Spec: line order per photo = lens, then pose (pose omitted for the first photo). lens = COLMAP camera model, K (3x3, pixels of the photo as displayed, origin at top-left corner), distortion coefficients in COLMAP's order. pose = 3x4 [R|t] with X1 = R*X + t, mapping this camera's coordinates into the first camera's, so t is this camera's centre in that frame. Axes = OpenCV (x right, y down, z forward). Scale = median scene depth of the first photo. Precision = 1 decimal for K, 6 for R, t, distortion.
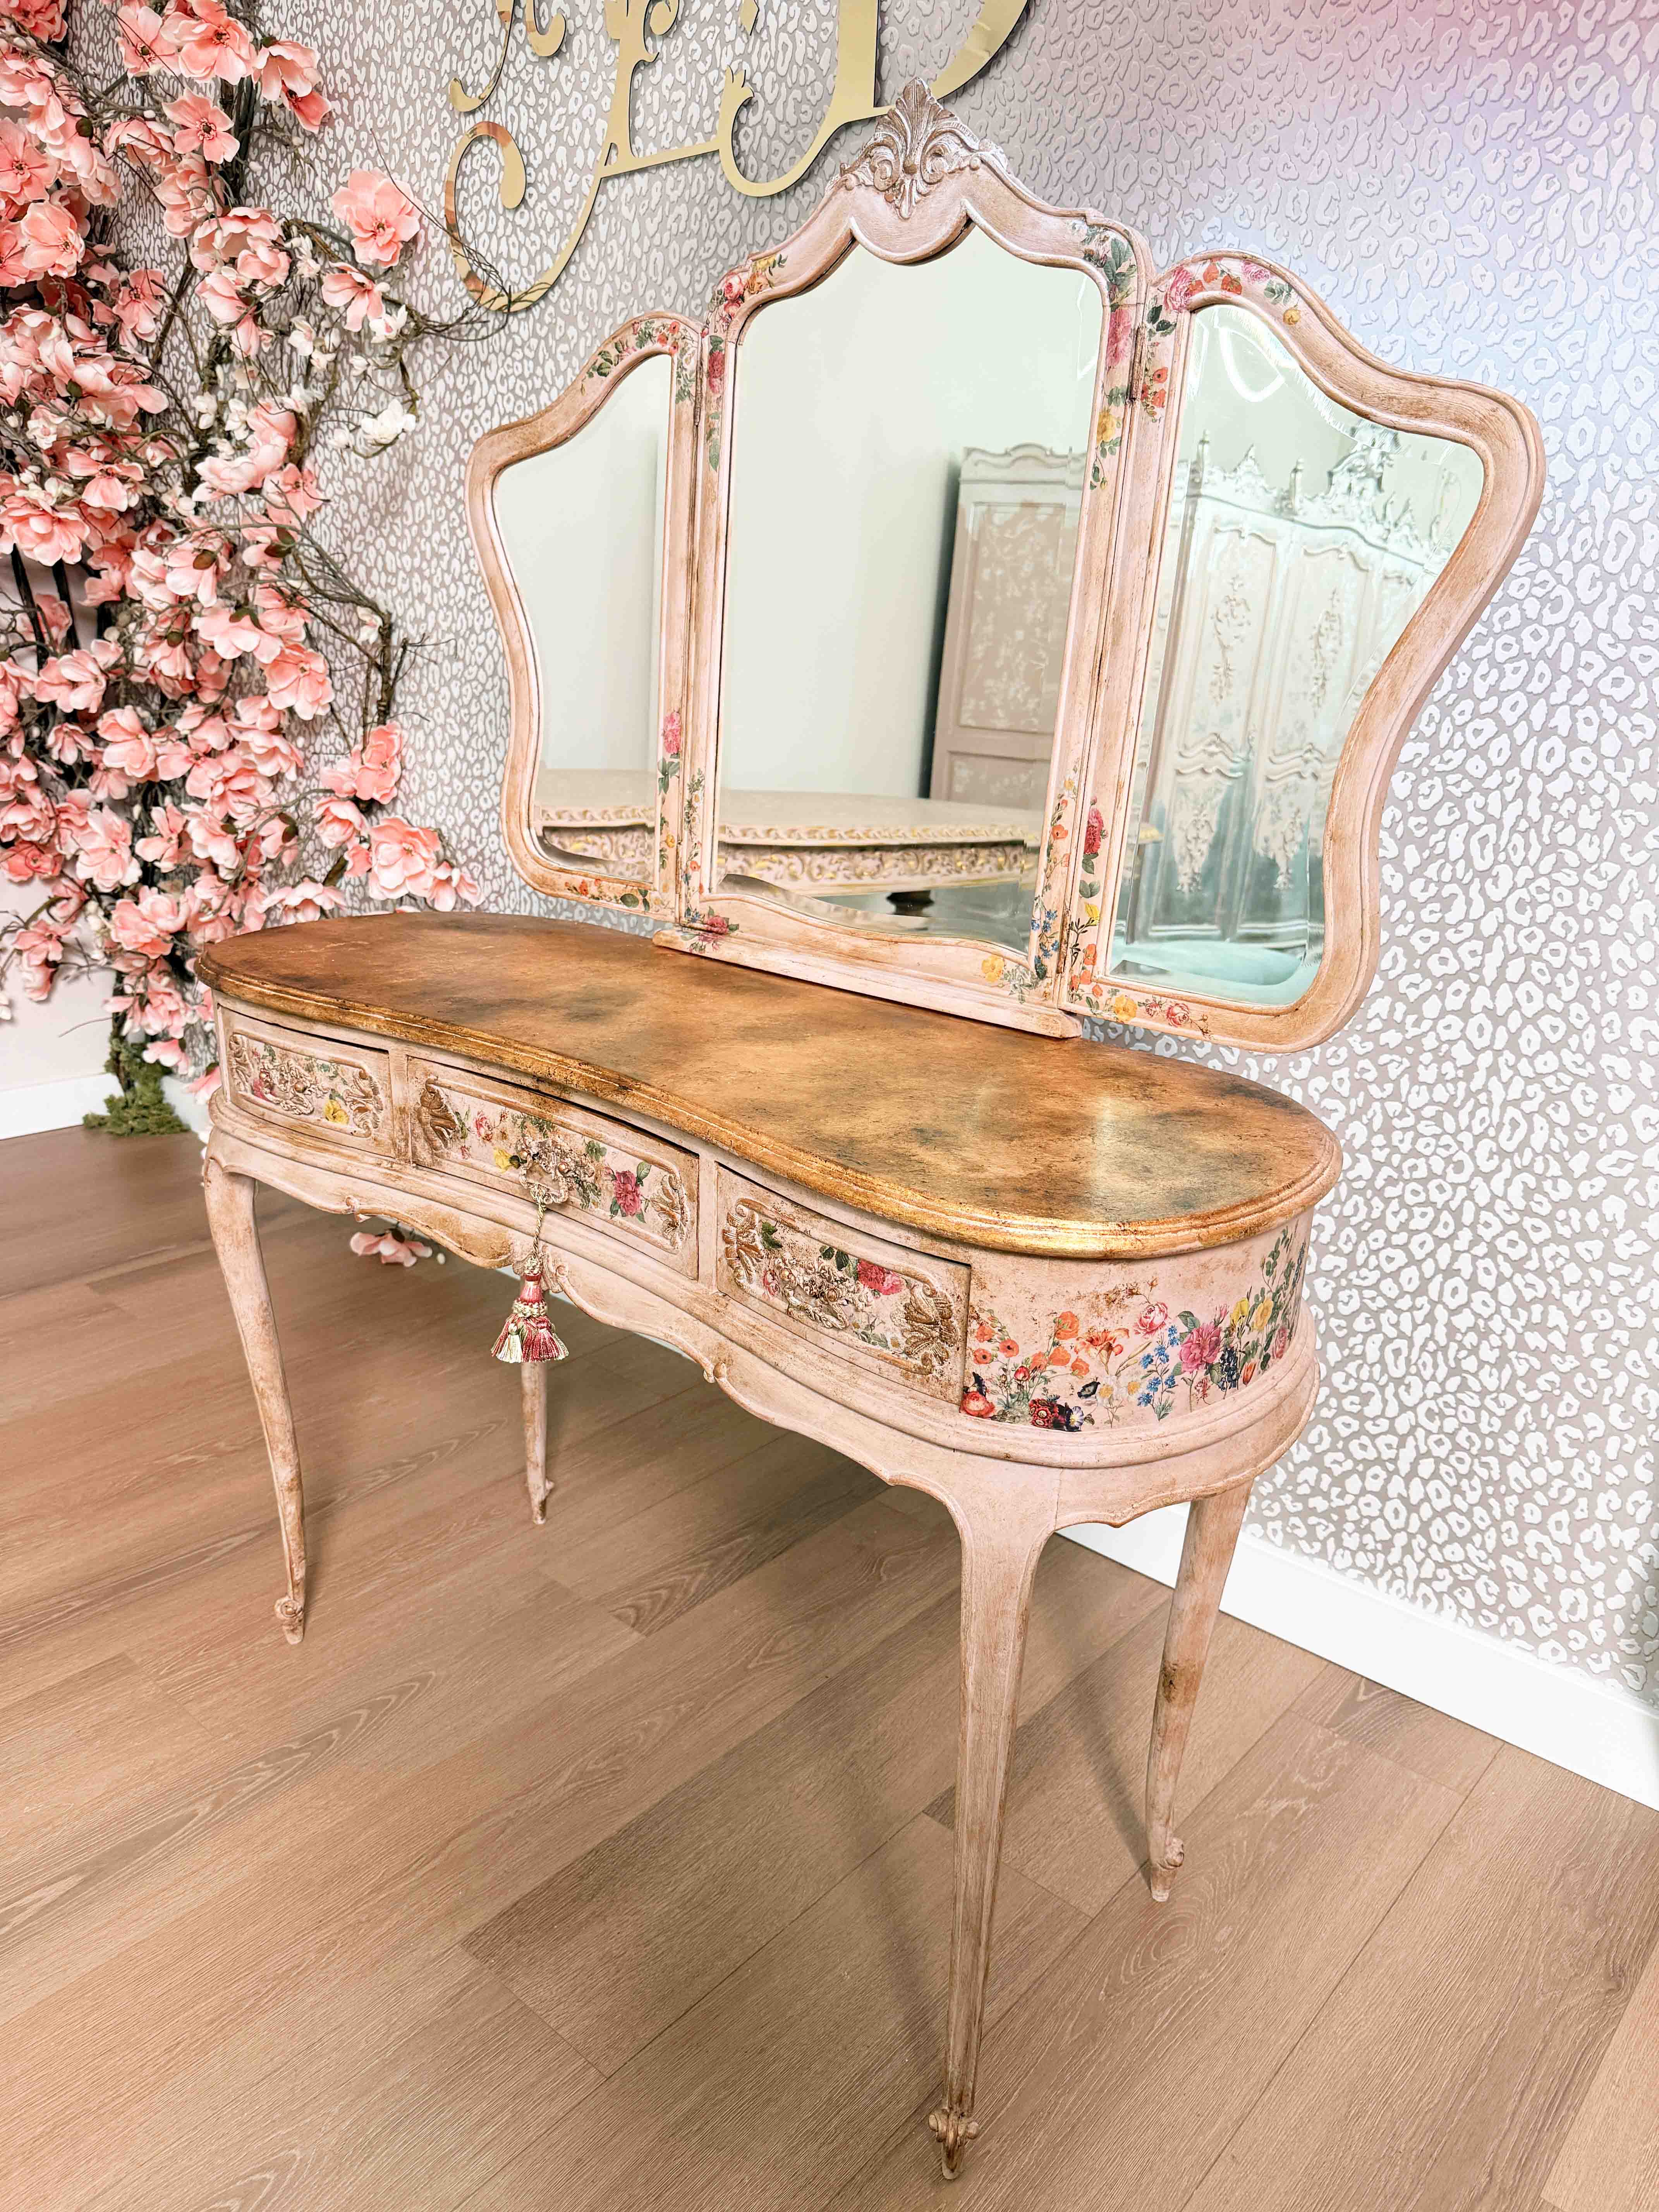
lens RADIAL K [[1553.2, 0, 838.8], [0, 1553.2, 1103.4], [0, 0, 1]] dist [0.069124, -0.115189]
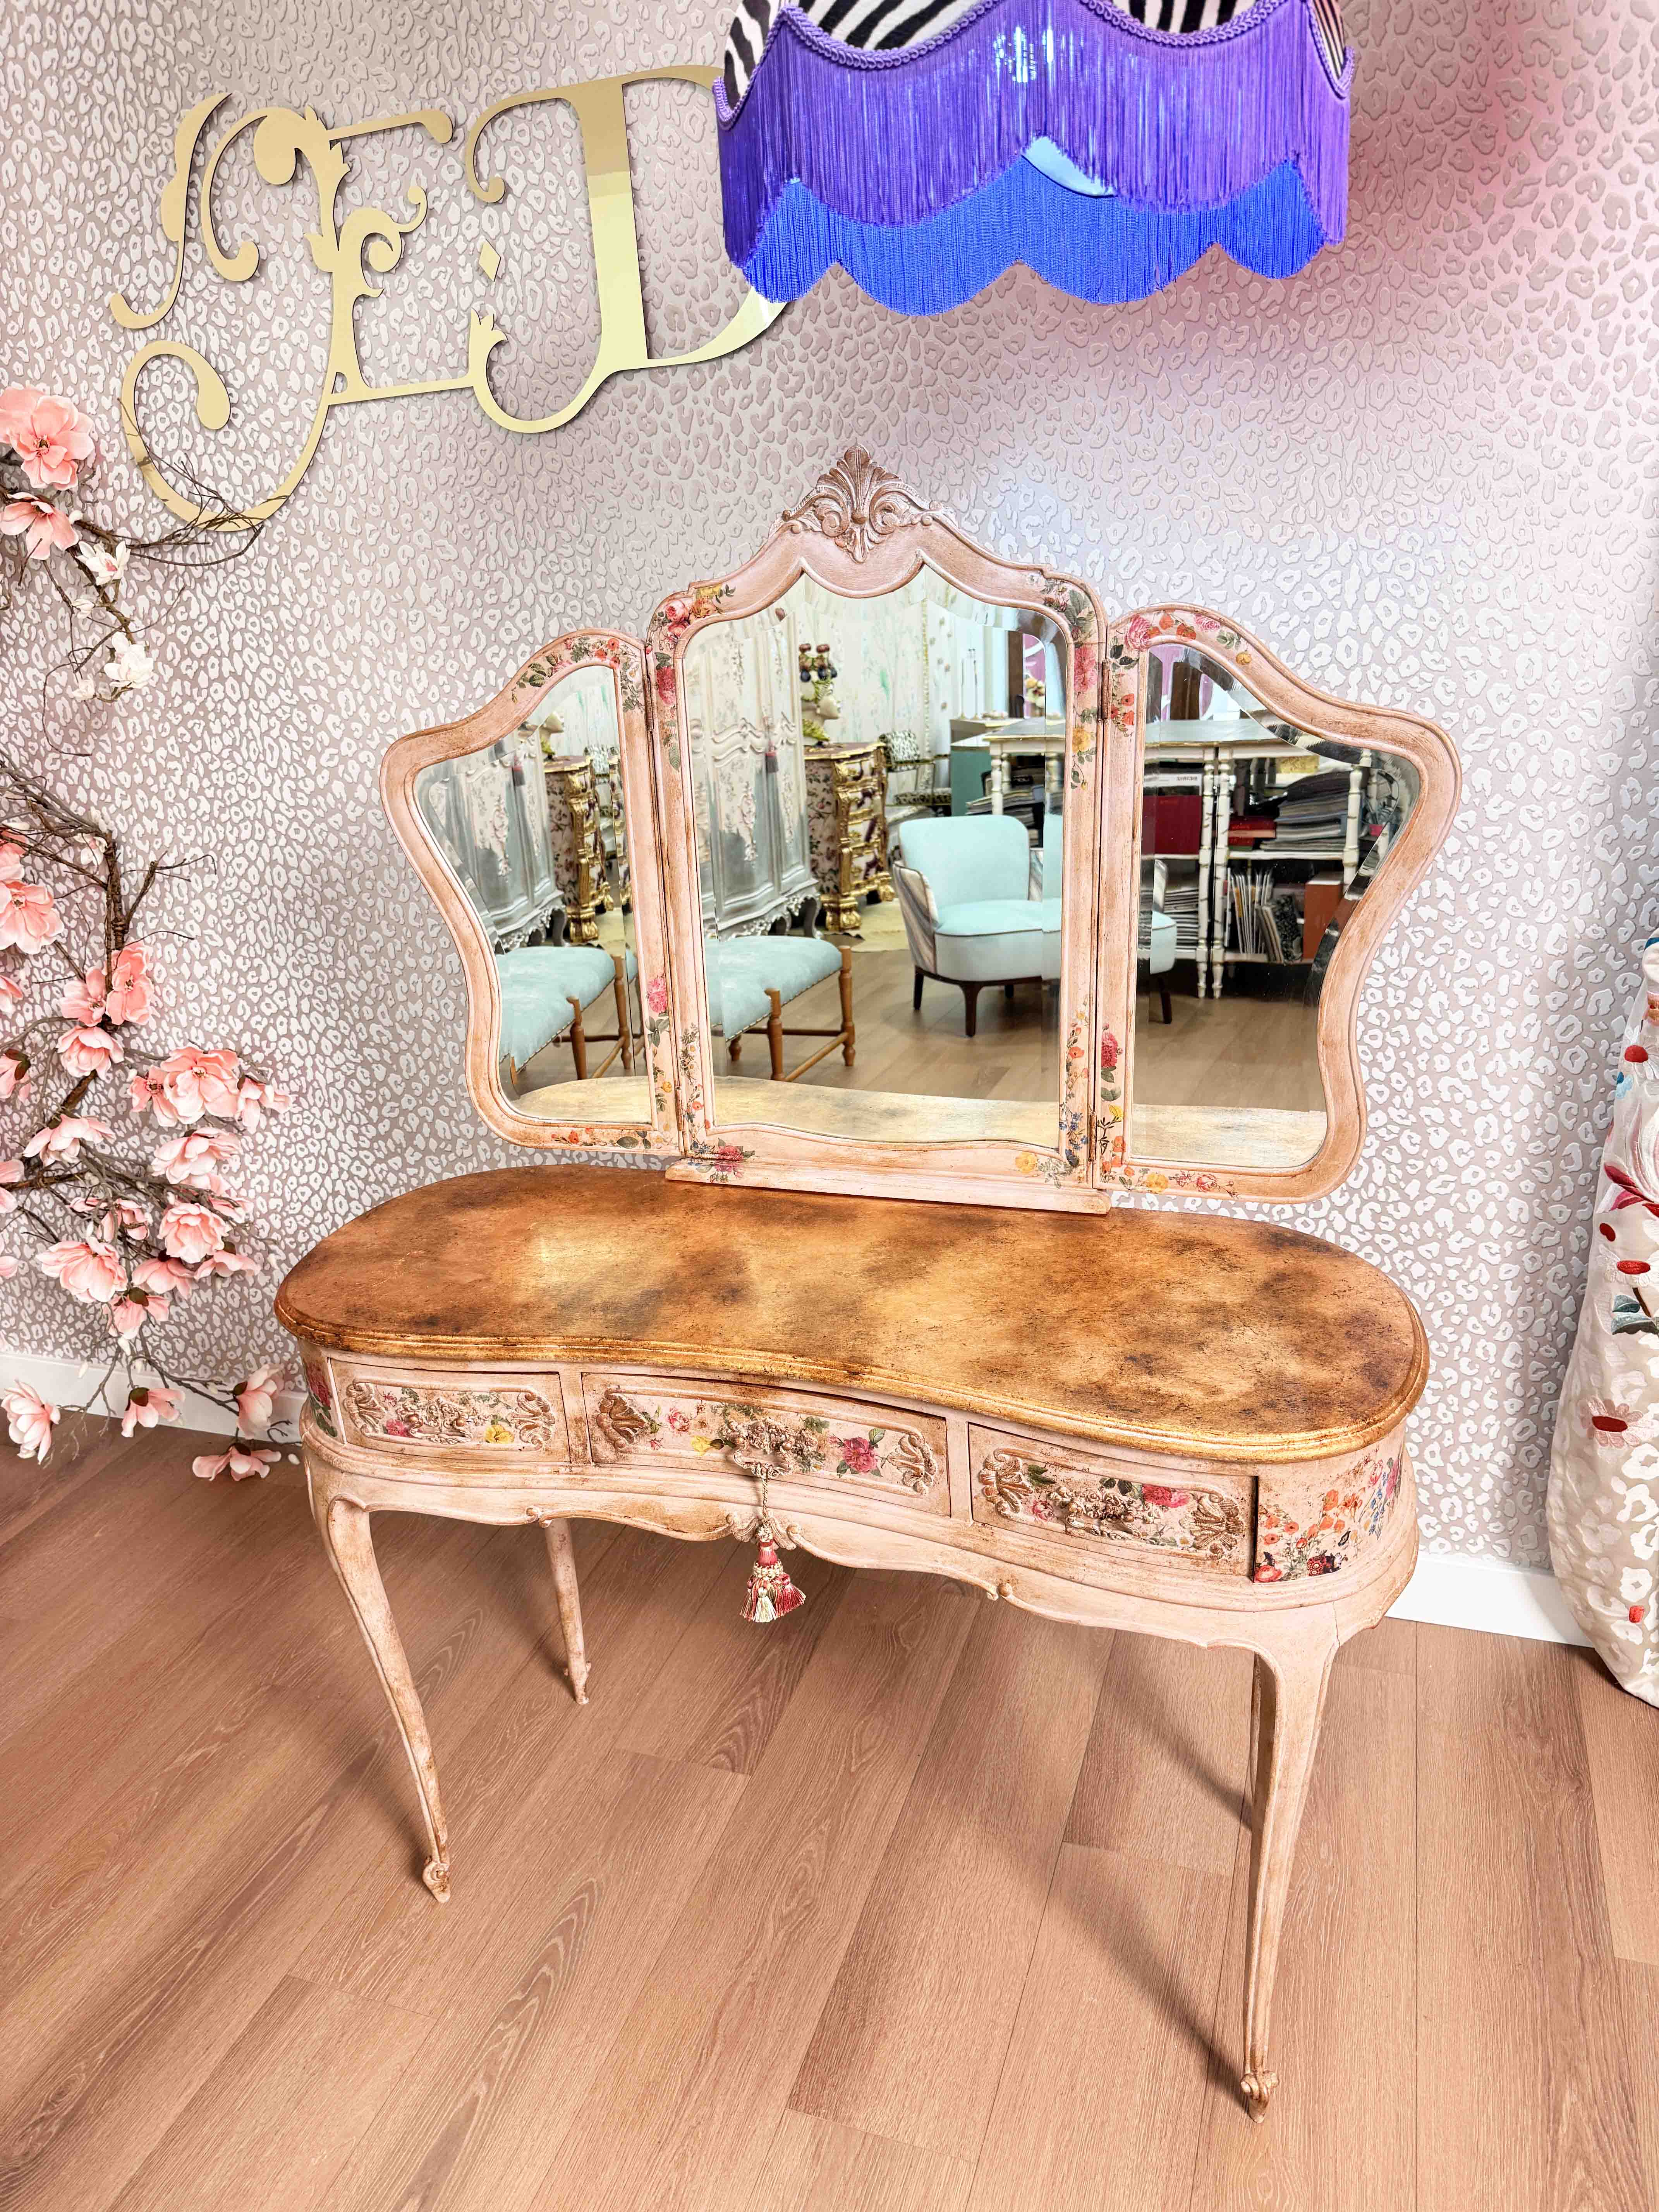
lens RADIAL K [[1532.8, 0, 829.5], [0, 1532.8, 1106.0], [0, 0, 1]] dist [0.107154, -0.173661]
pose [[0.925666, -0.220219, 0.307645, -0.362642], [0.205147, 0.975379, 0.080936, -0.236083], [-0.317894, -0.011807, 0.948053, -0.066877]]
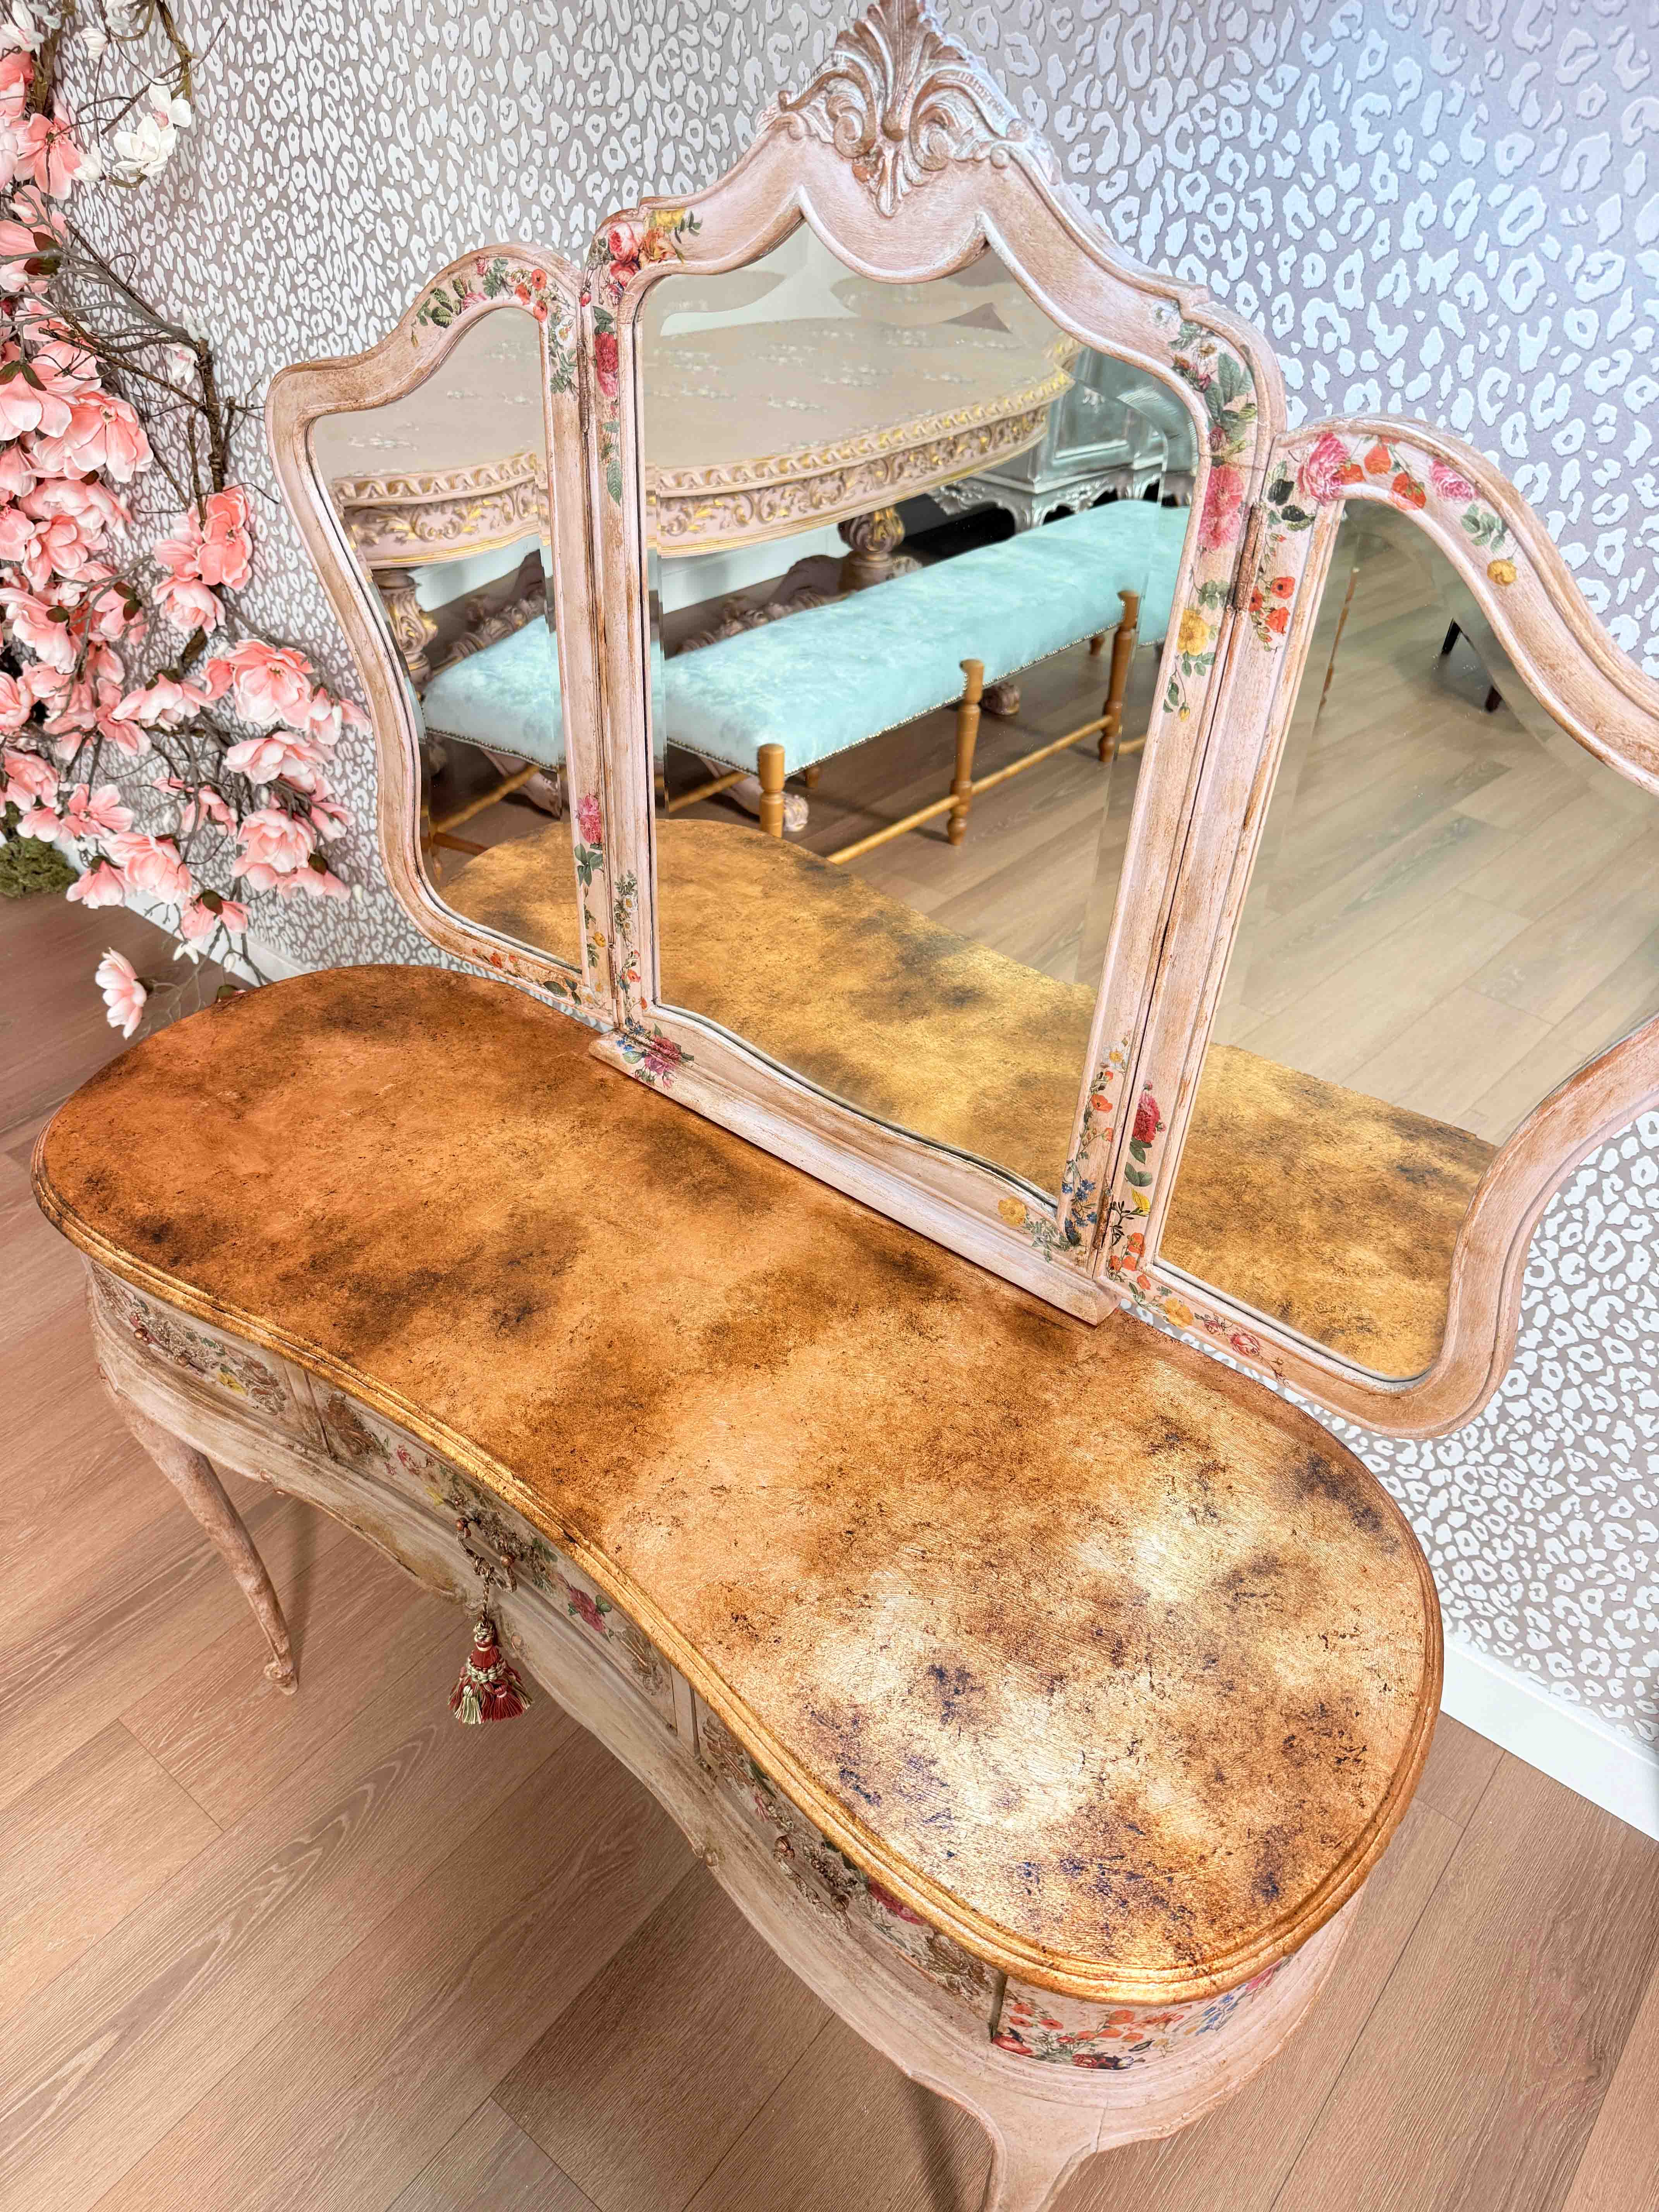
lens RADIAL K [[1553.9, 0, 830.5], [0, 1553.9, 1108.4], [0, 0, 1]] dist [0.055122, -0.085057]
pose [[0.999217, -0.039258, 0.004871, 0.002360], [0.034767, 0.930225, 0.365340, -0.401502], [-0.018874, -0.364885, 0.930861, 0.244380]]
